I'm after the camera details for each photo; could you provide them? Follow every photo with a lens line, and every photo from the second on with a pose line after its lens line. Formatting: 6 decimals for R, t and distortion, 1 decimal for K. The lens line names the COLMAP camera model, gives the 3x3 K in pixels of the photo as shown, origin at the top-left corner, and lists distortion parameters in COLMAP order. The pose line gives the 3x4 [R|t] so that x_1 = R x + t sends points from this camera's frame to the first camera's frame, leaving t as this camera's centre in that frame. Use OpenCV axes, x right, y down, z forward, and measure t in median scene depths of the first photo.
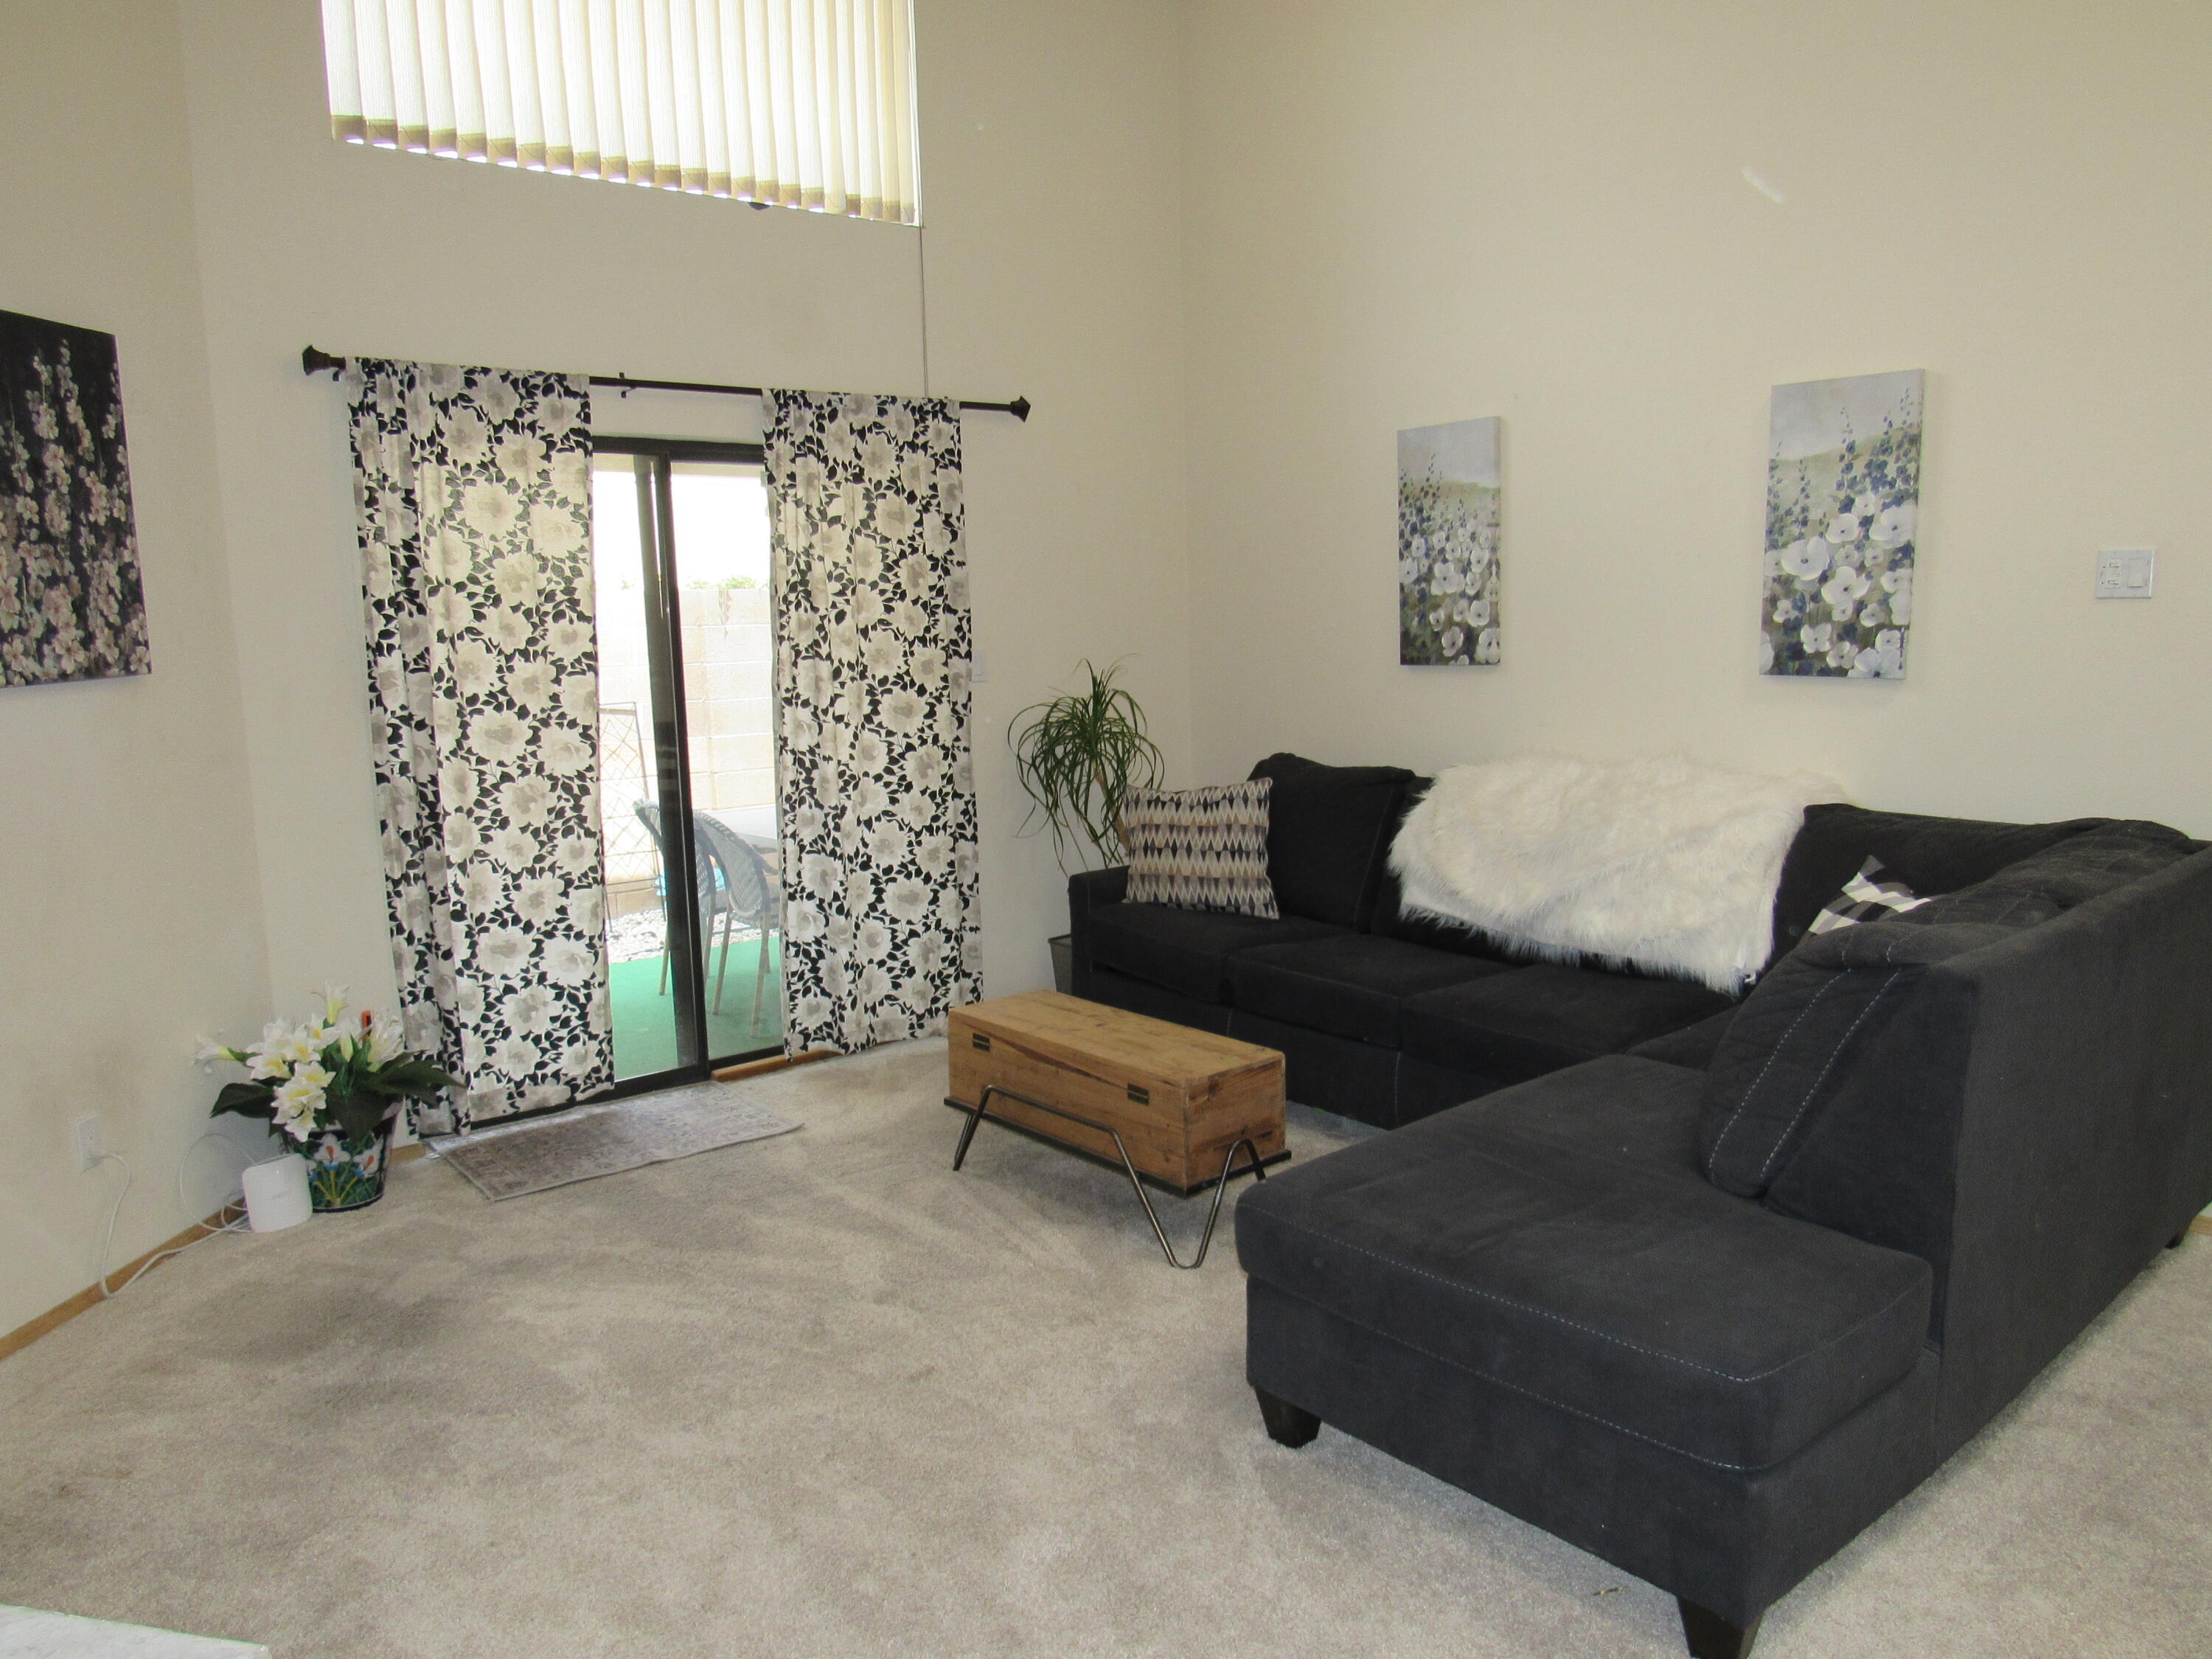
lens RADIAL K [[1568.1, 0, 1108.7], [0, 1568.1, 827.2], [0, 0, 1]] dist [-0.039941, 0.014847]
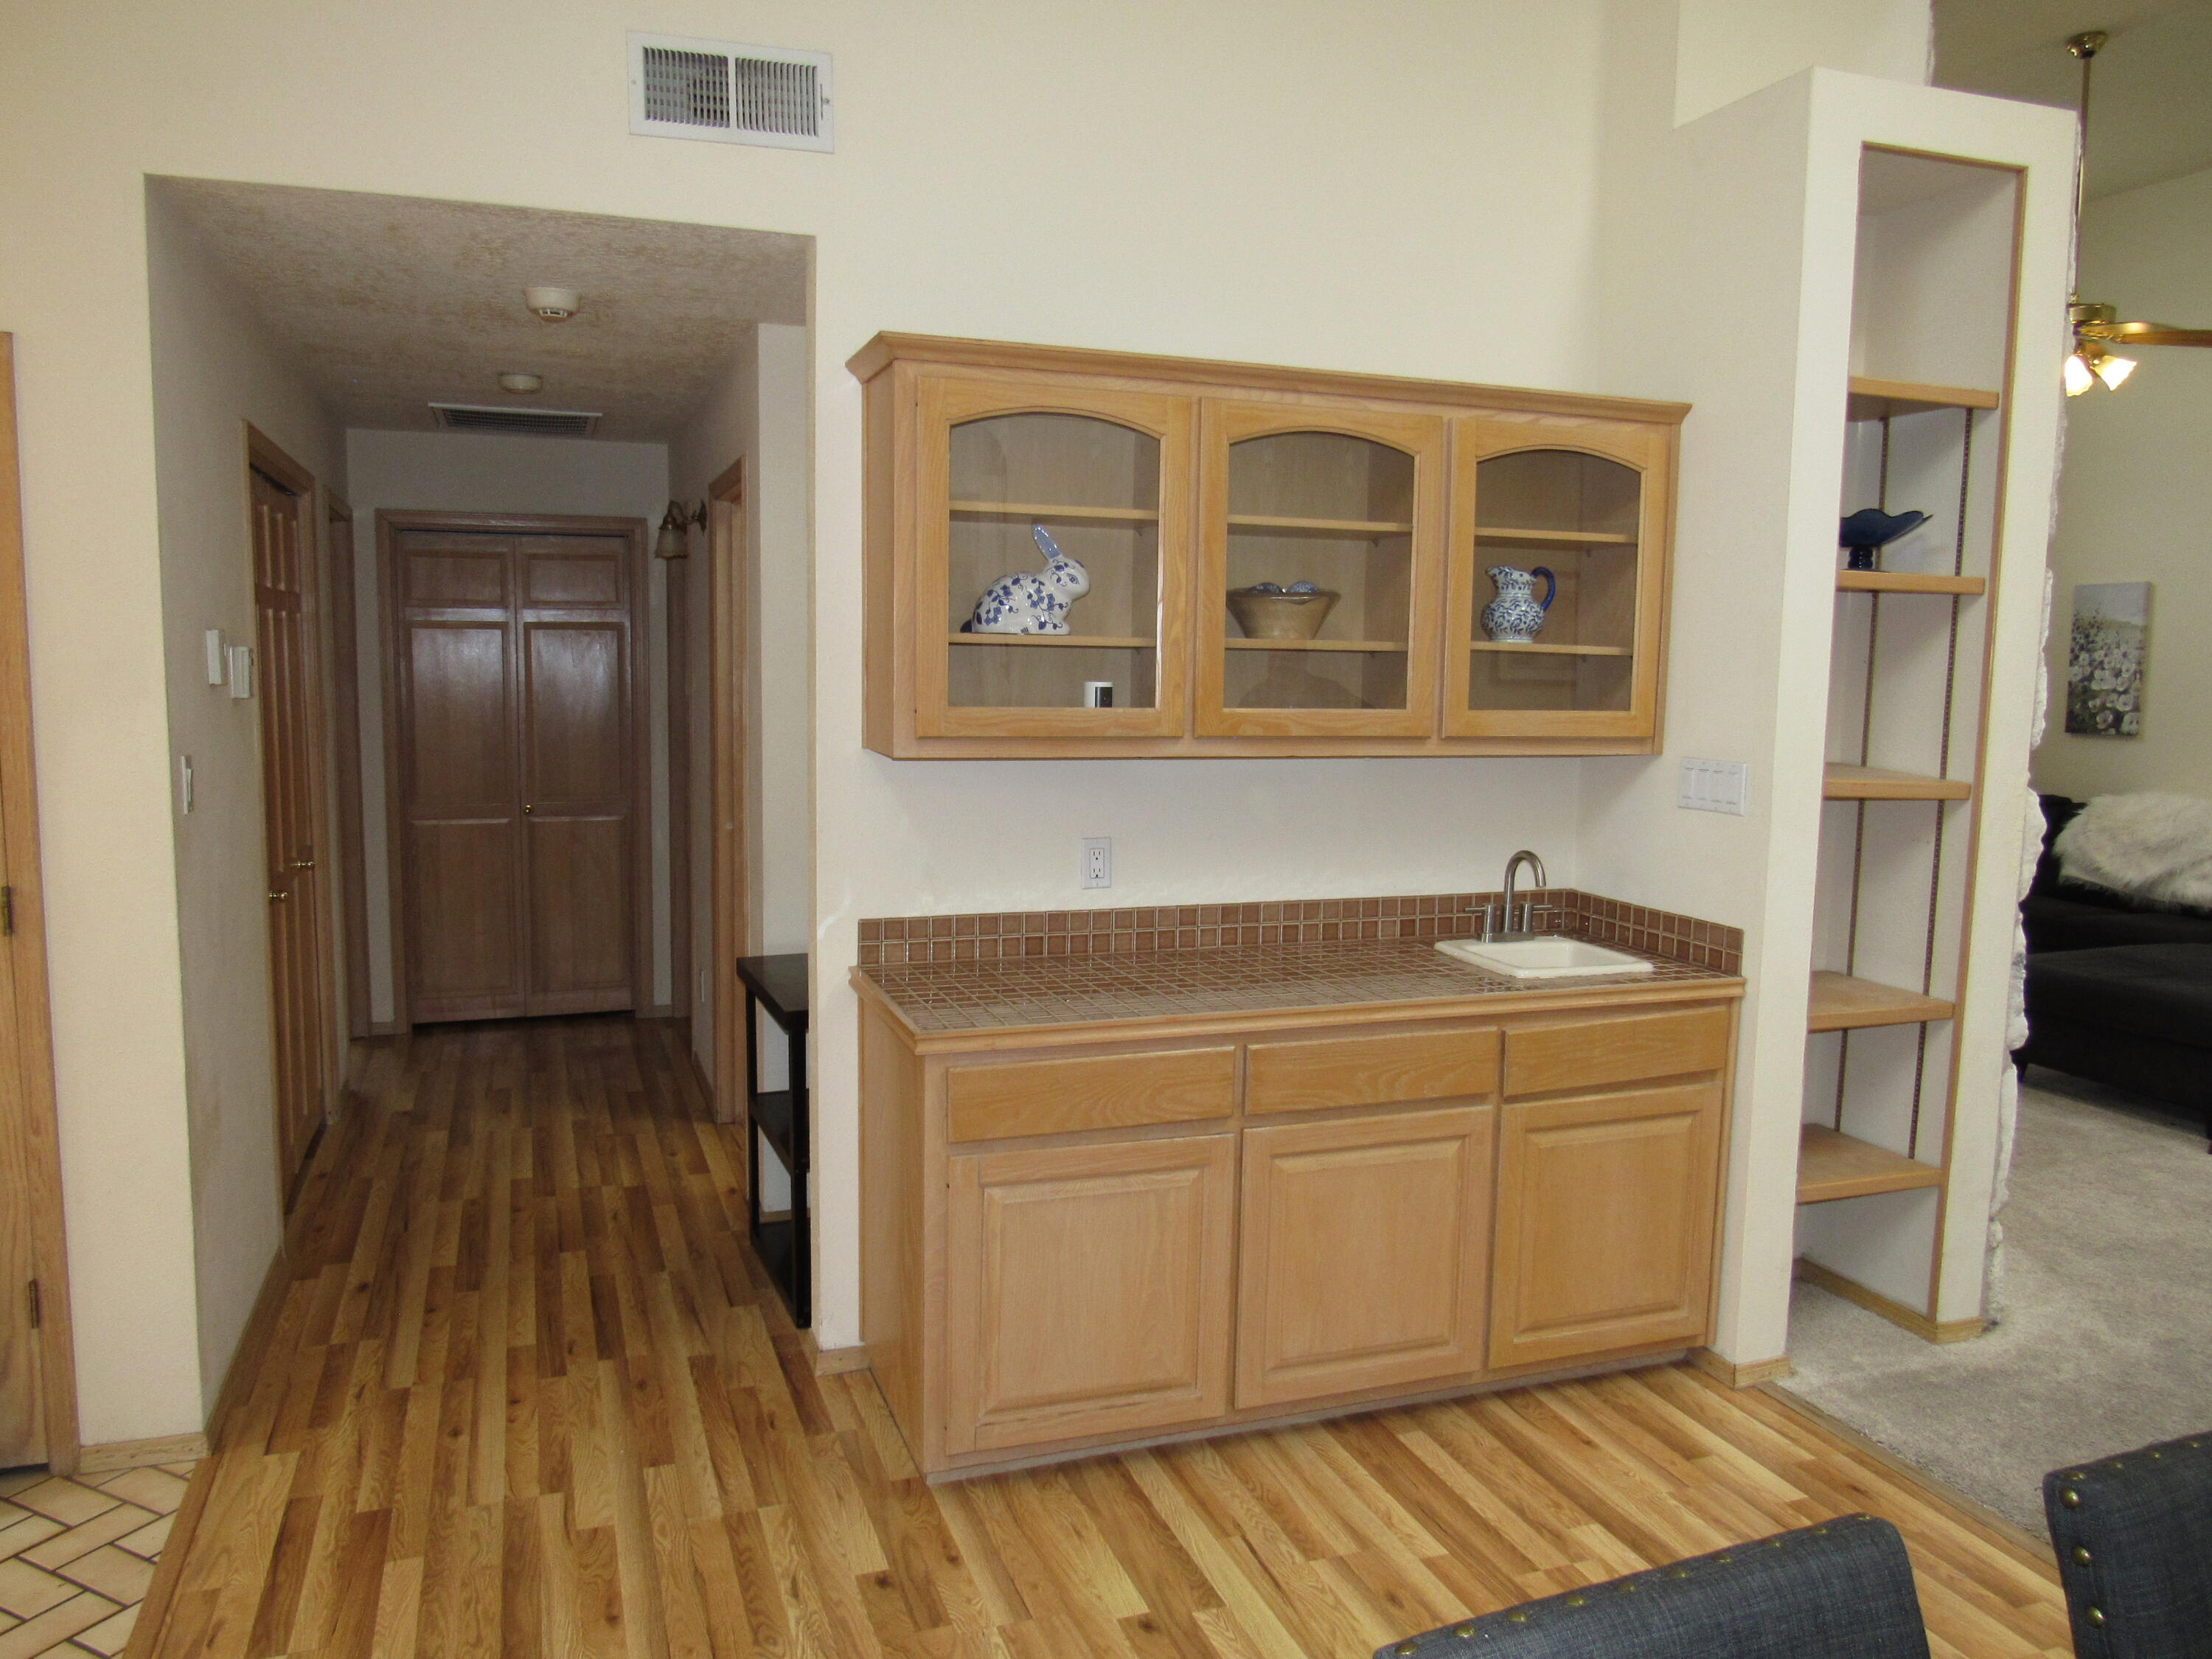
lens RADIAL K [[1568.1, 0, 1104.9], [0, 1568.1, 834.1], [0, 0, 1]] dist [-0.039941, 0.014847]
pose [[0.943368, 0.079342, -0.322120, -0.242008], [-0.090241, 0.995738, -0.019018, 0.128526], [0.319238, 0.047009, 0.946508, -0.871694]]
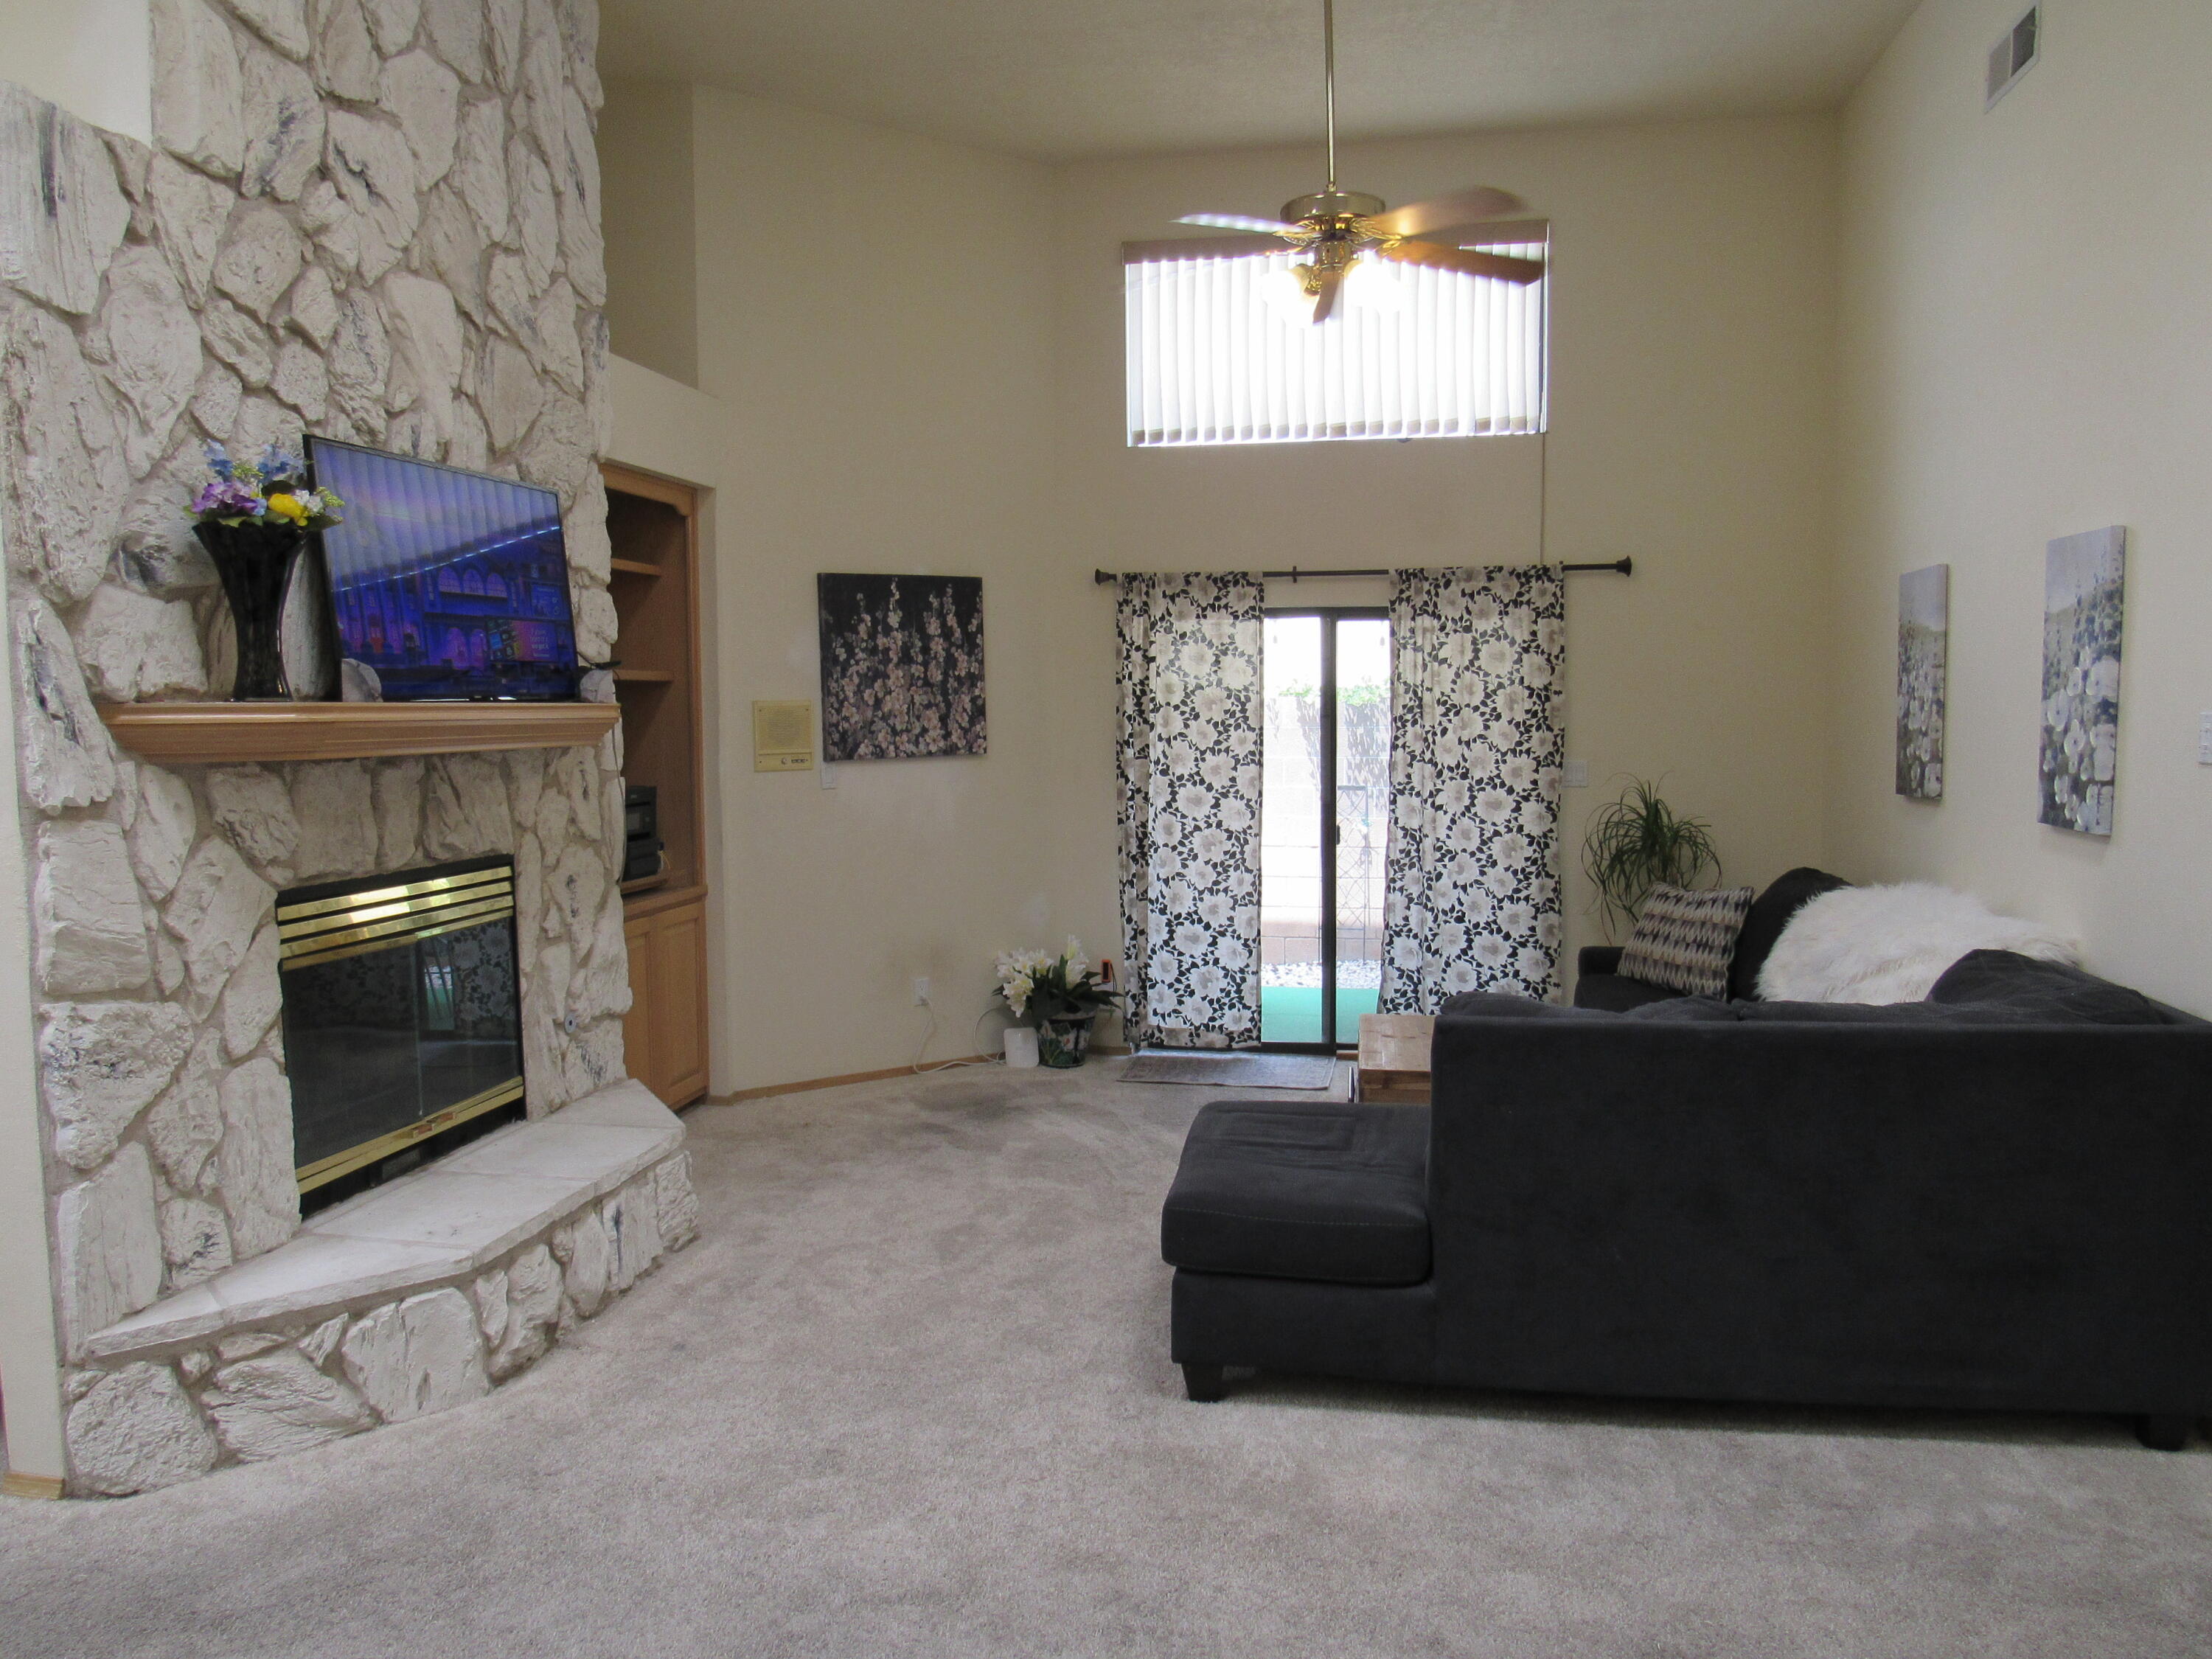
lens RADIAL K [[1568.1, 0, 1103.7], [0, 1568.1, 827.2], [0, 0, 1]] dist [-0.039941, 0.014847]
pose [[0.648963, 0.077836, -0.756828, 0.721242], [-0.114851, 0.993376, 0.003681, -0.026705], [0.752101, 0.084533, 0.653604, -0.100258]]
